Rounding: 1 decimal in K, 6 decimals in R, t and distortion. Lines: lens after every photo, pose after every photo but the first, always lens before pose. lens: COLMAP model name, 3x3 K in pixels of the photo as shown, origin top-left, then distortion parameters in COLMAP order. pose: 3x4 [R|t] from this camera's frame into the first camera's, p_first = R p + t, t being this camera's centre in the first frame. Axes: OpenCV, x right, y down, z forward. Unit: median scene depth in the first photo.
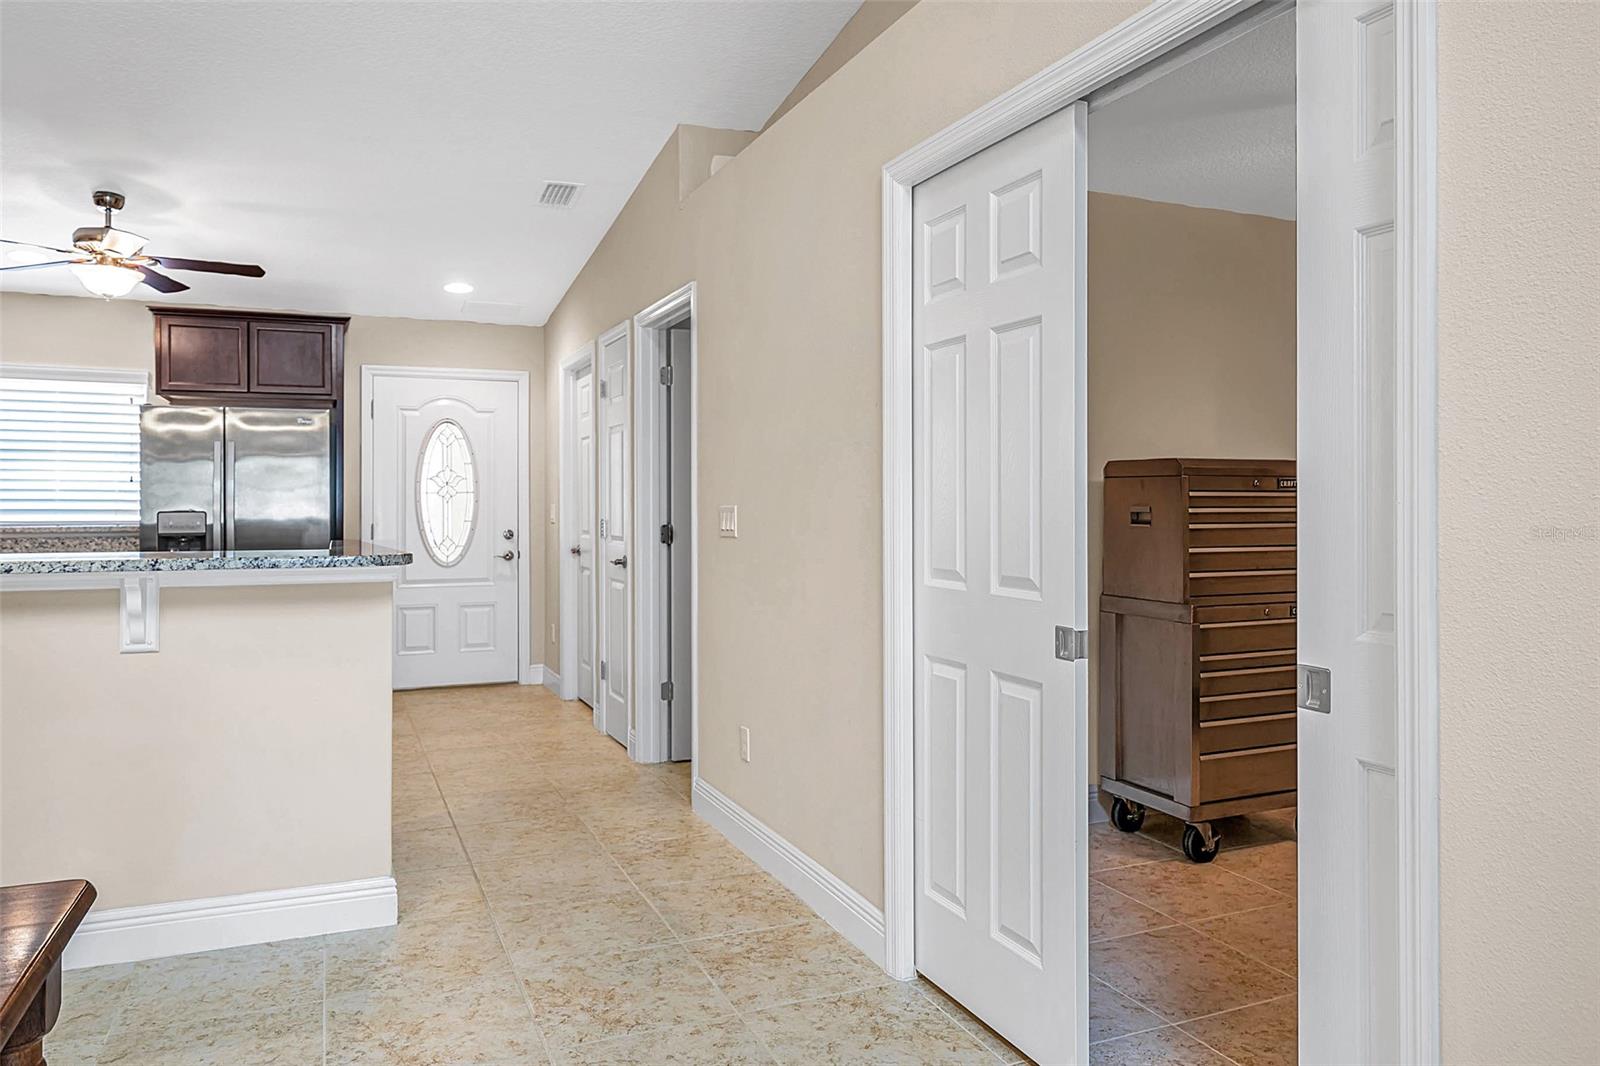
lens RADIAL K [[1122.5, 0, 821.7], [0, 1122.5, 496.7], [0, 0, 1]] dist [0.003569, -0.000028]
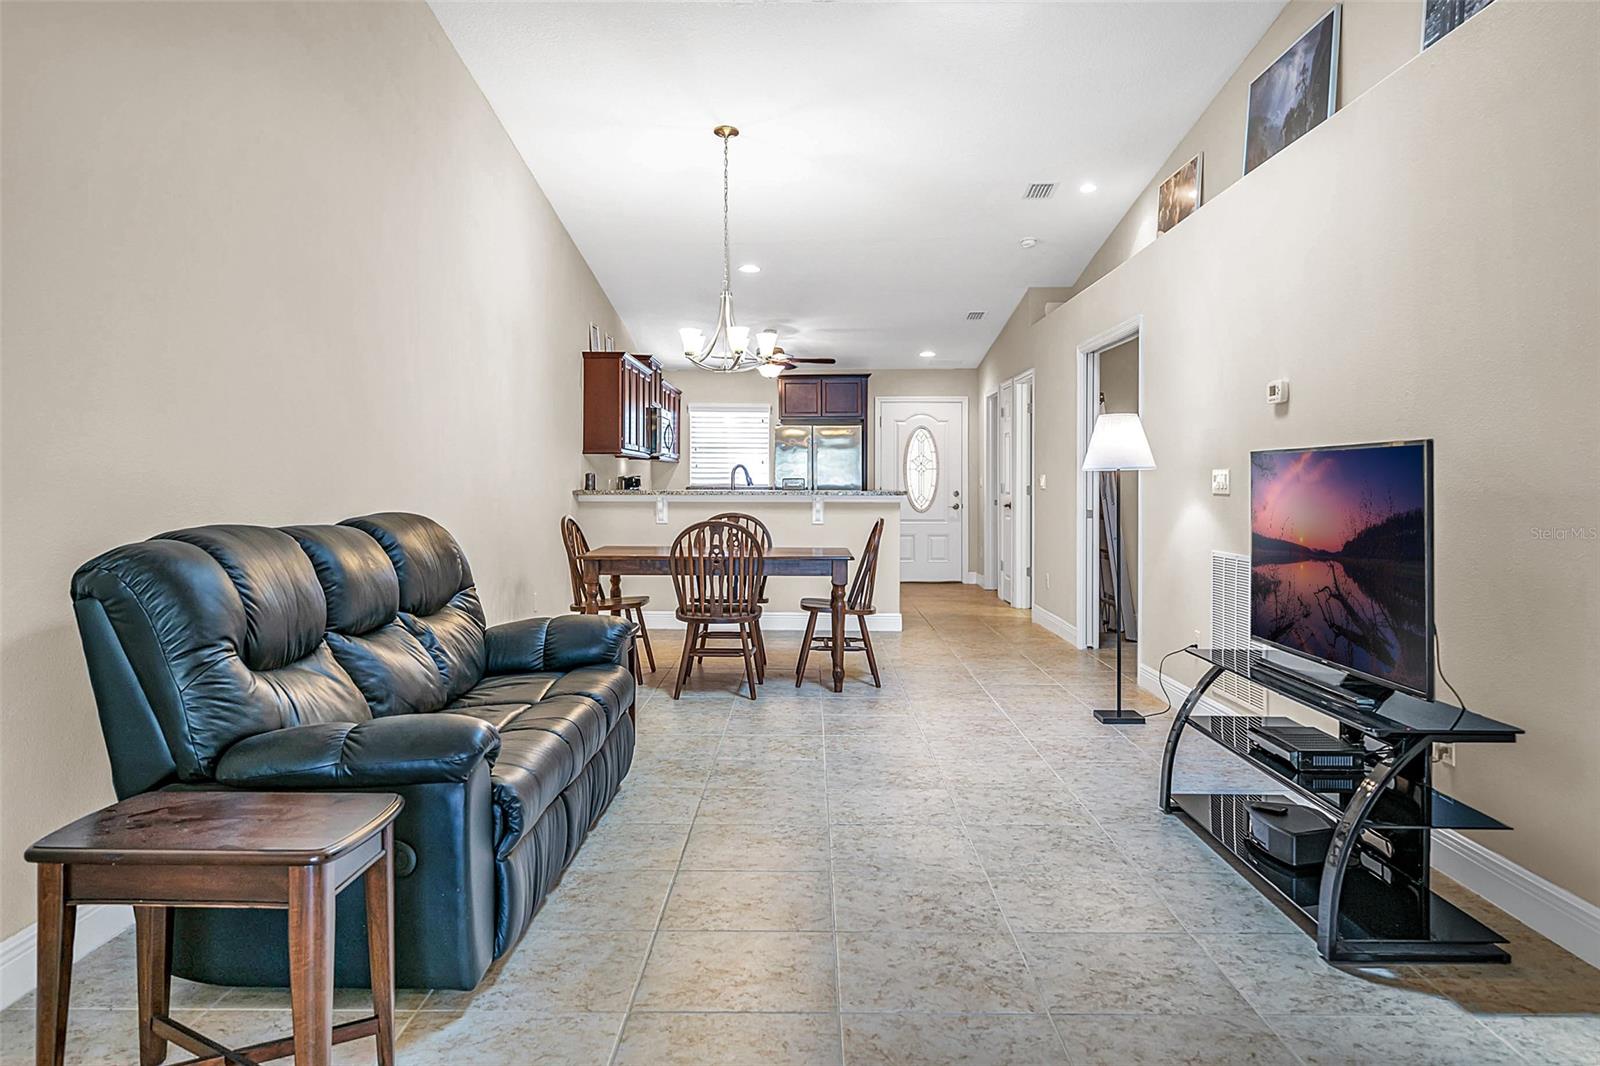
lens RADIAL K [[1148.1, 0, 794.5], [0, 1148.1, 491.0], [0, 0, 1]] dist [0.002511, 0.000461]
pose [[0.906446, 0.006245, -0.422276, 0.258757], [0.000683, 0.999868, 0.016252, 0.001602], [0.422321, -0.015020, 0.906322, -0.751460]]
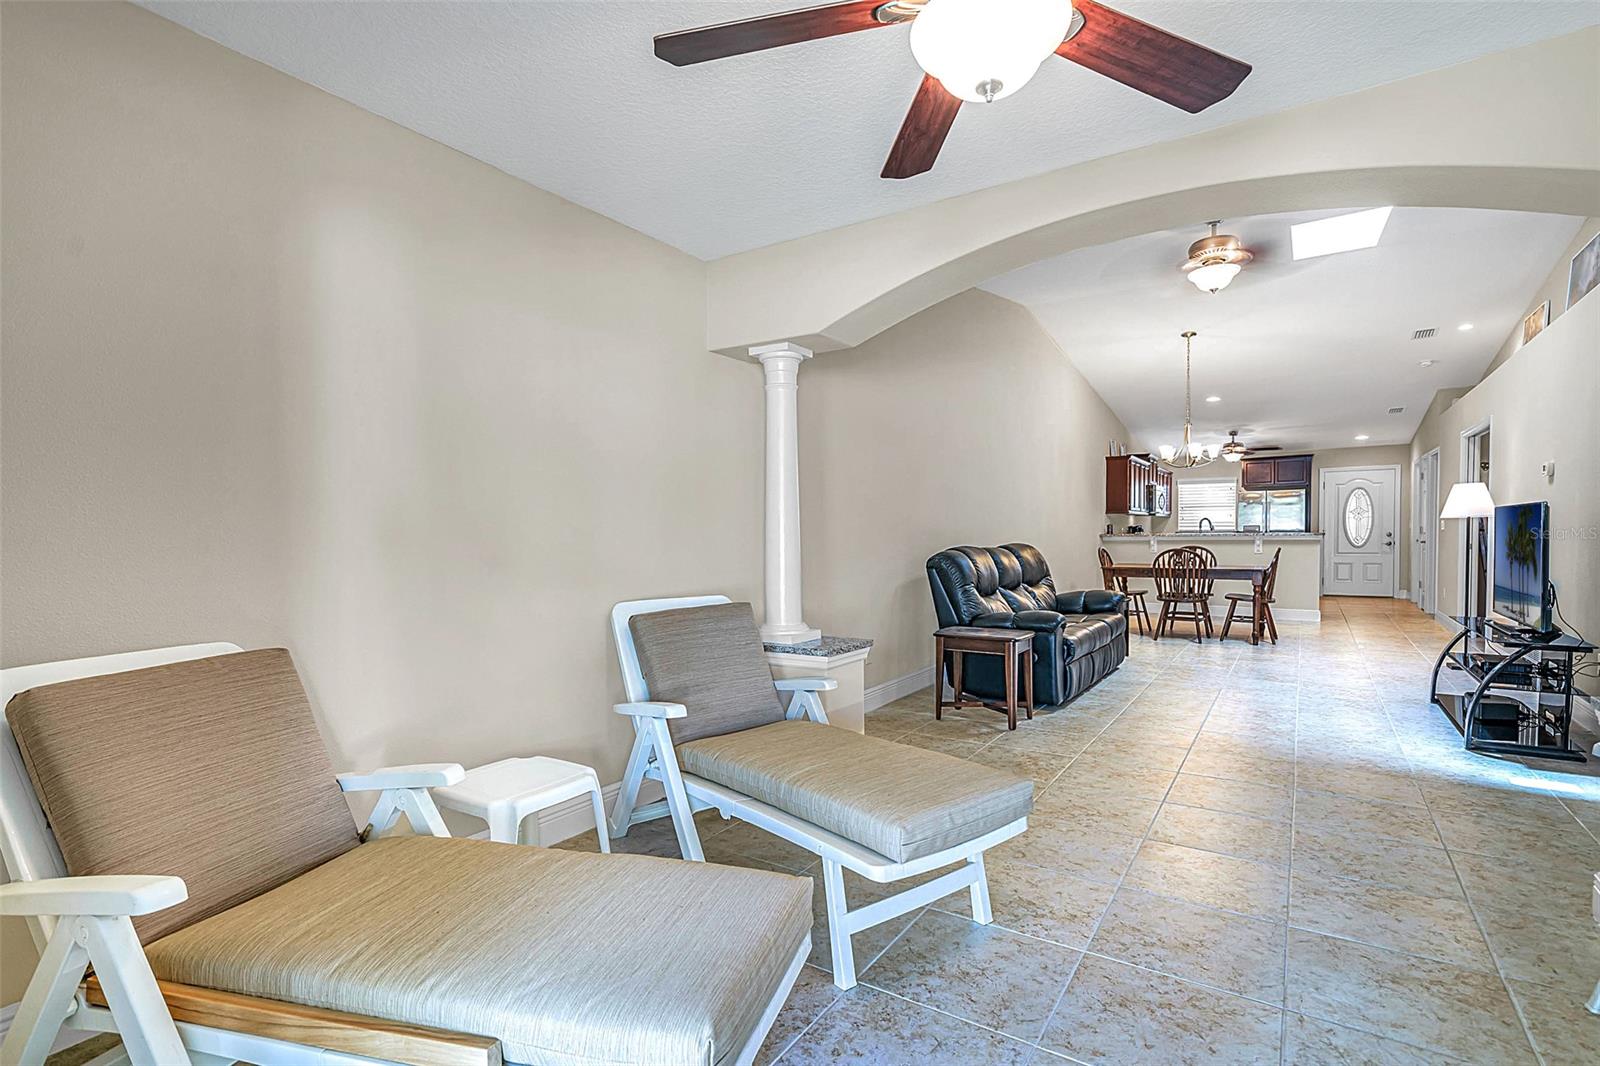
lens RADIAL K [[761.3, 0, 796.2], [0, 761.3, 558.4], [0, 0, 1]] dist [0.000735, 0.000312]
pose [[0.531518, 0.023827, -0.846712, 0.473235], [0.017396, 0.999086, 0.039035, -0.000306], [0.846869, -0.035477, 0.530617, -1.034272]]
